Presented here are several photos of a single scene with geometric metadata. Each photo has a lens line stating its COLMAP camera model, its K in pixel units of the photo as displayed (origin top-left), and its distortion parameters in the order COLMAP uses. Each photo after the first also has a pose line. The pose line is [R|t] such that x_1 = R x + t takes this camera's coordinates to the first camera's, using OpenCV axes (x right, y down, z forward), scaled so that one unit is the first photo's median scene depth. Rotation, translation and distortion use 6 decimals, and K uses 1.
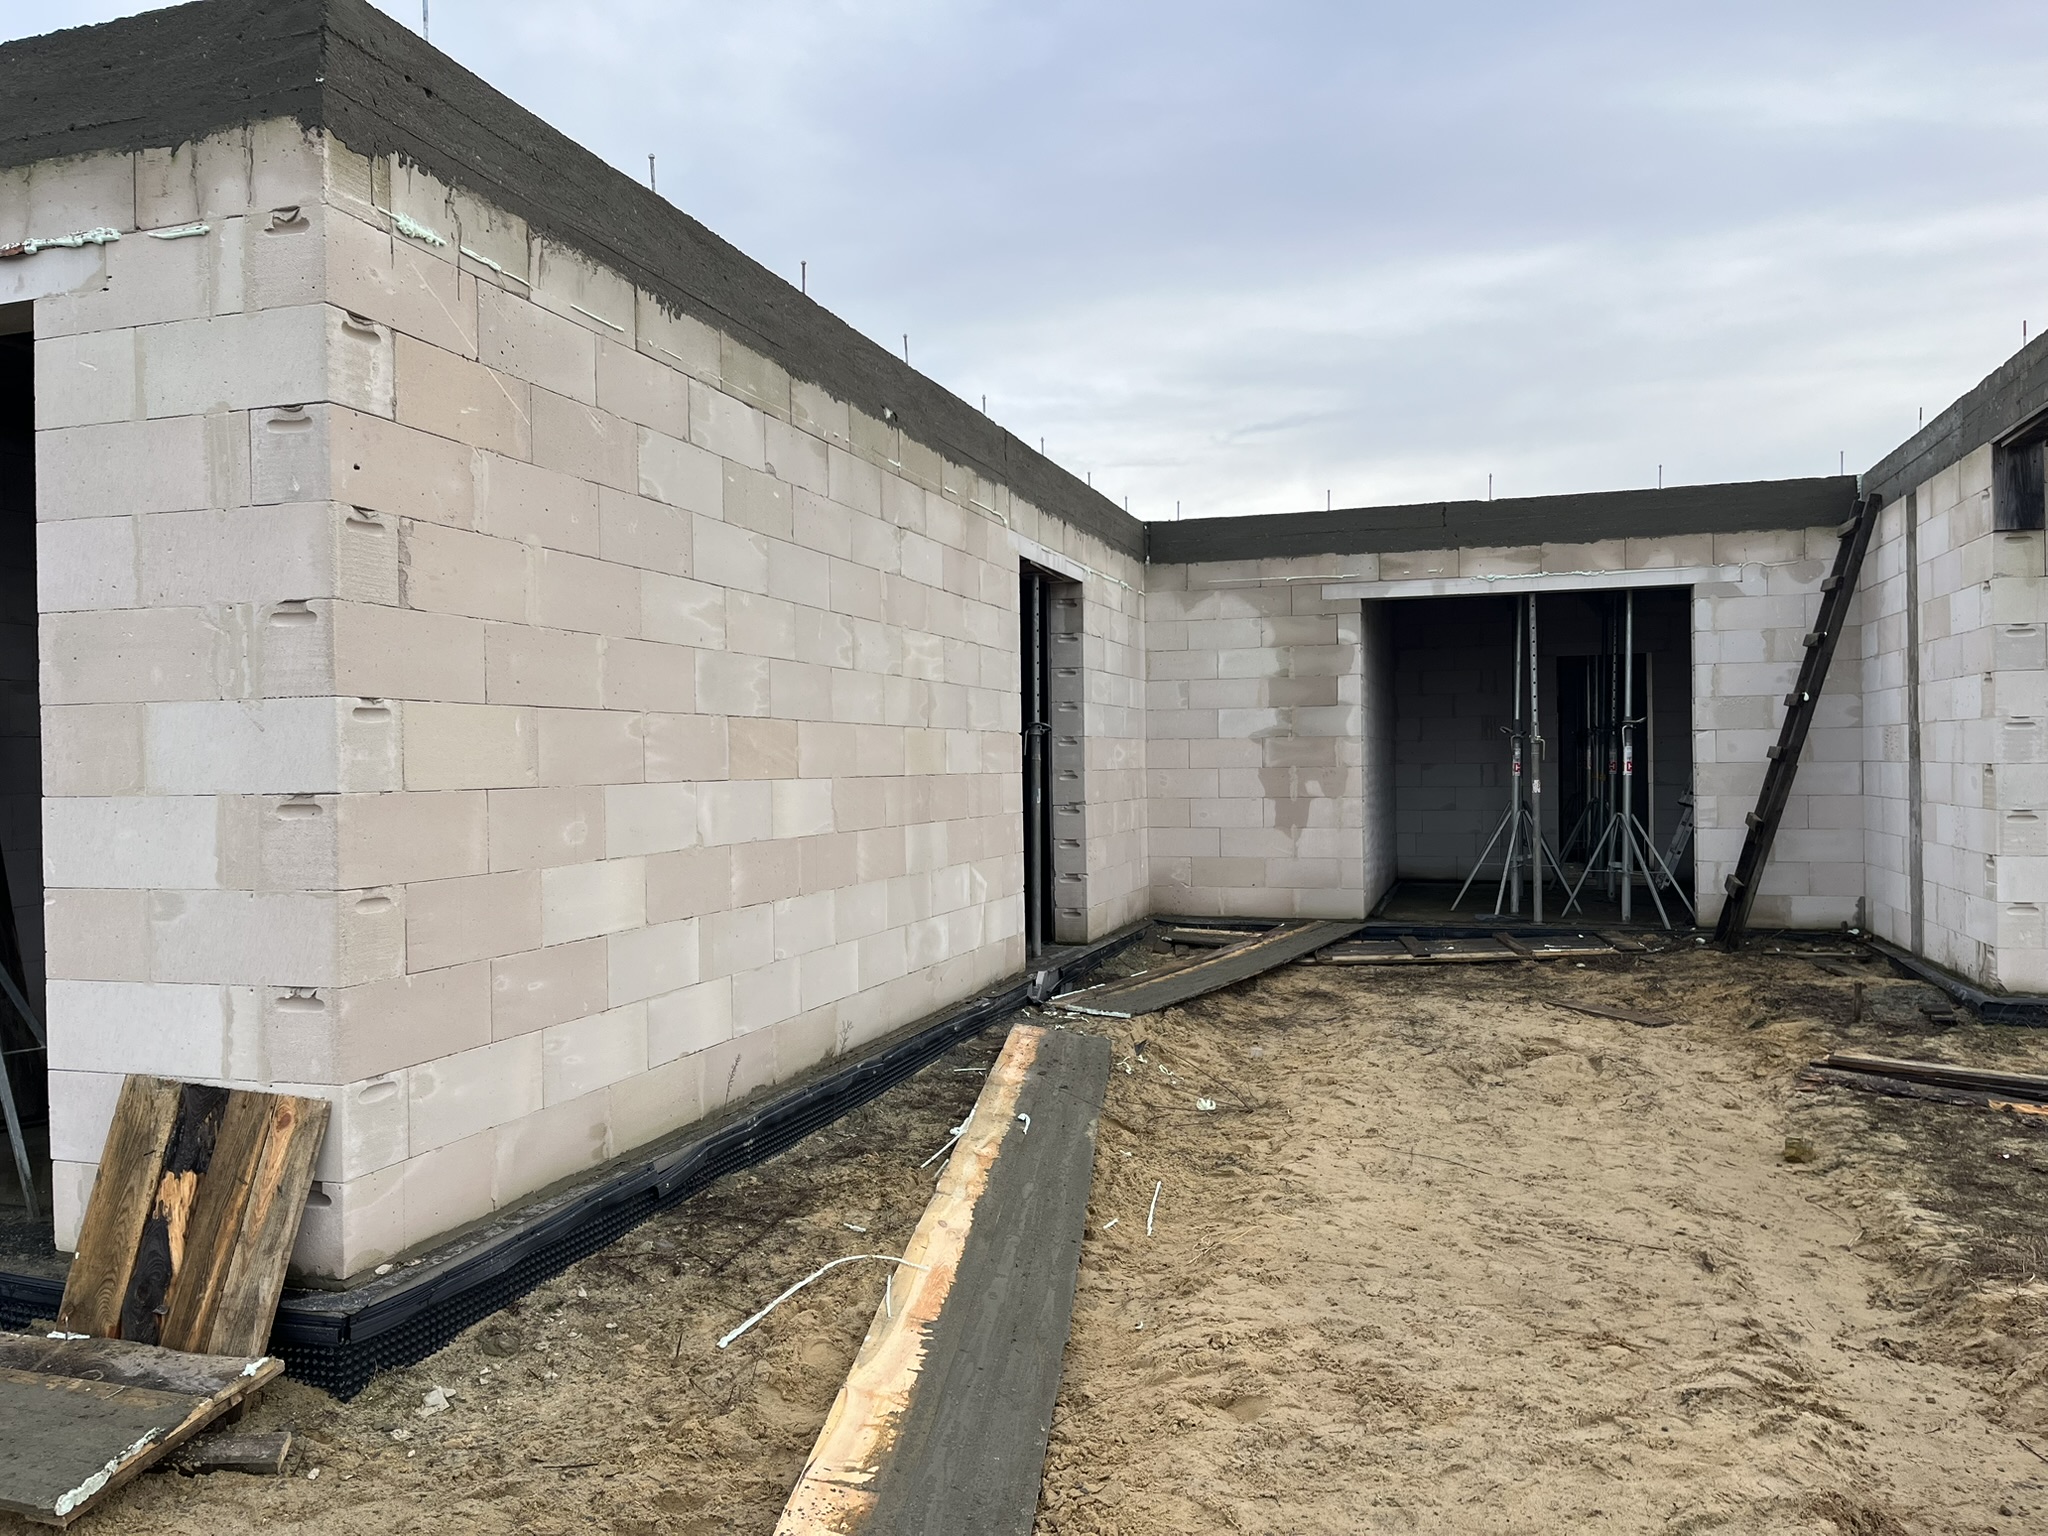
lens RADIAL K [[1509.1, 0, 1030.5], [0, 1509.1, 772.5], [0, 0, 1]] dist [0.054979, -0.075486]
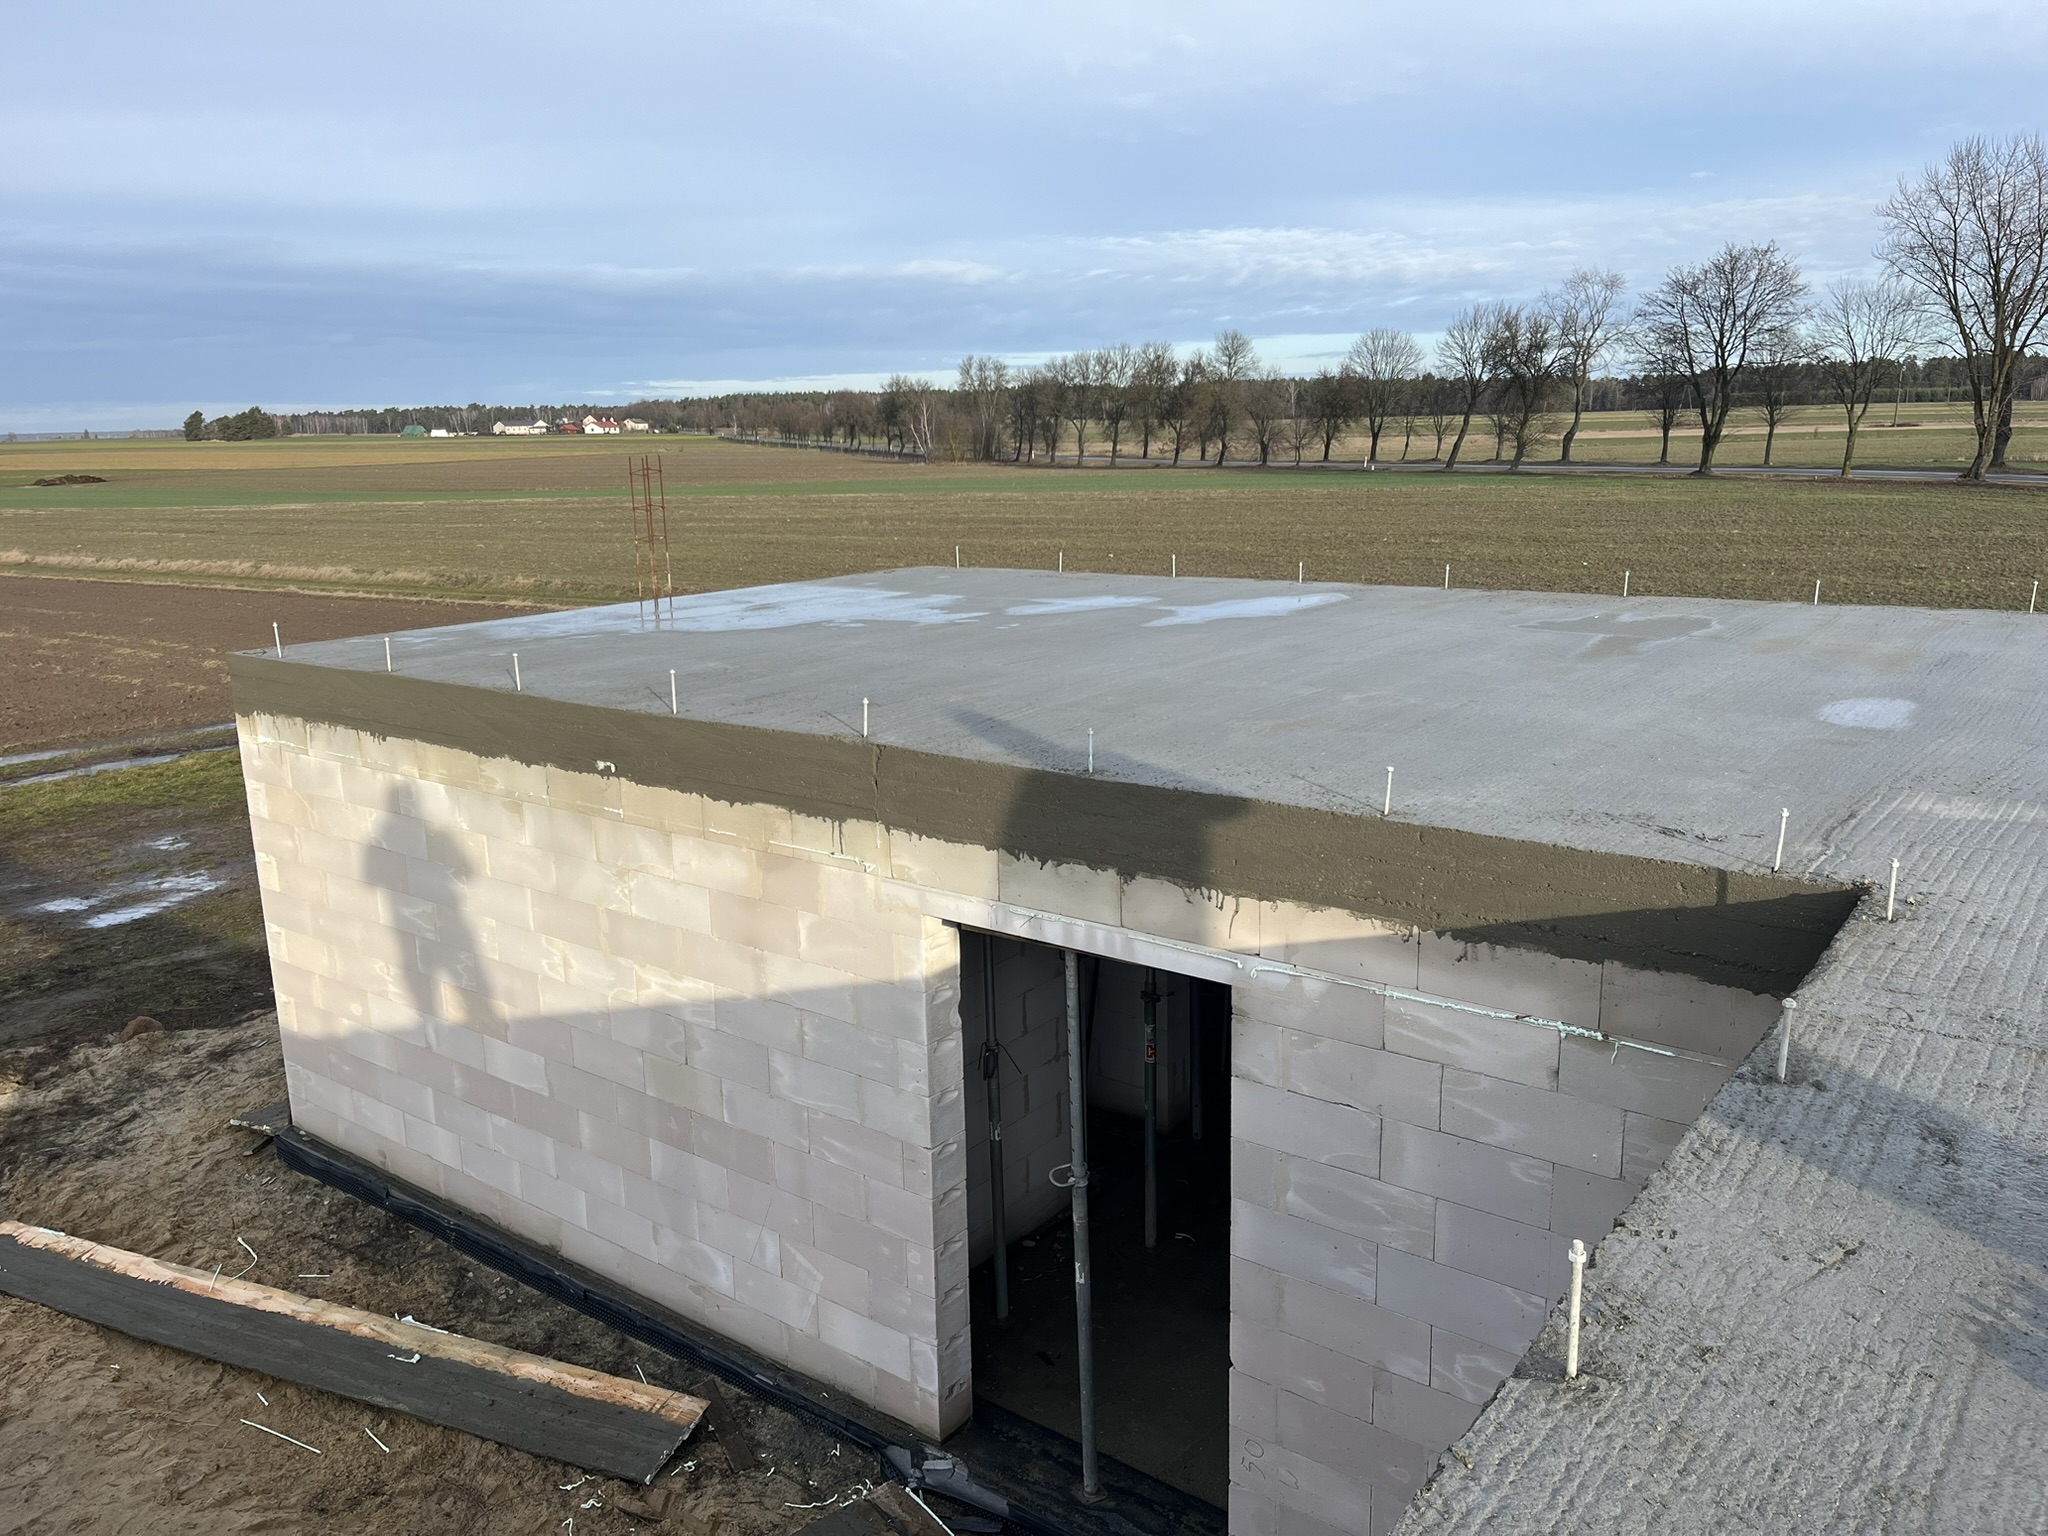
lens RADIAL K [[1509.1, 0, 1030.5], [0, 1509.1, 772.5], [0, 0, 1]] dist [0.054979, -0.075486]
pose [[-0.339125, 0.238521, -0.910001, 0.997869], [0.021803, 0.969056, 0.245875, -0.638295], [0.940489, 0.063541, -0.333832, 2.153656]]
